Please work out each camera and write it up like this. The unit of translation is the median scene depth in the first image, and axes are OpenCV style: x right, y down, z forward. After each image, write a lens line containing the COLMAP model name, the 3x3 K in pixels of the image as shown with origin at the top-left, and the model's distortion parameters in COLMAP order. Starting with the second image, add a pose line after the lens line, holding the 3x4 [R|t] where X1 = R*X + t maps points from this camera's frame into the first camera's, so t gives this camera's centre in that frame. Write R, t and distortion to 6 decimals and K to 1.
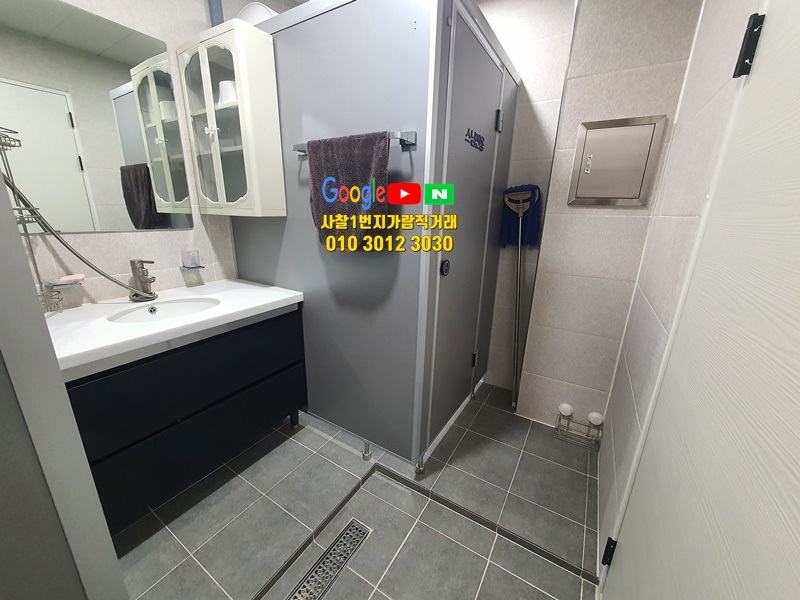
lens RADIAL K [[318.4, 0, 395.5], [0, 318.4, 300.8], [0, 0, 1]] dist [-0.000753, 0.000128]
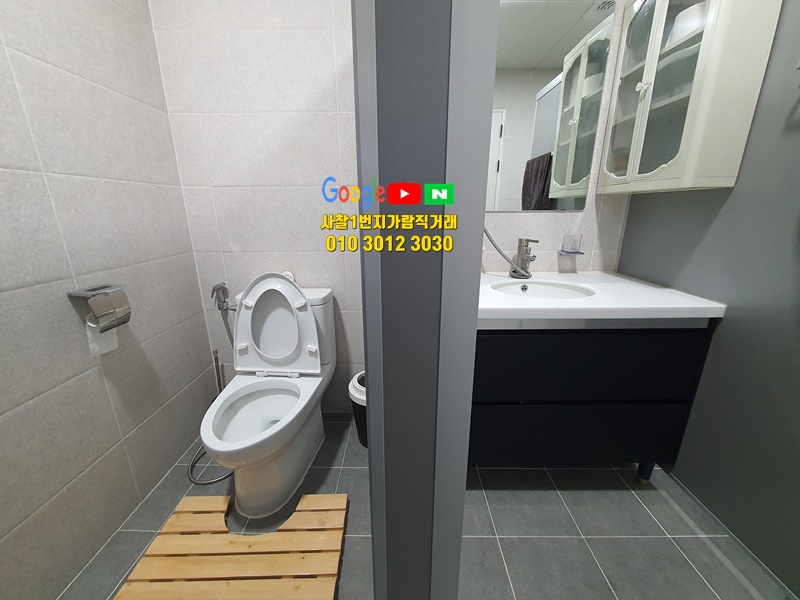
lens RADIAL K [[318.4, 0, 401.0], [0, 318.4, 299.8], [0, 0, 1]] dist [-0.000753, 0.000128]
pose [[0.536183, 0.213912, -0.816547, -0.116323], [-0.219765, 0.969372, 0.109639, 0.036620], [0.814991, 0.120662, 0.566771, 0.086949]]
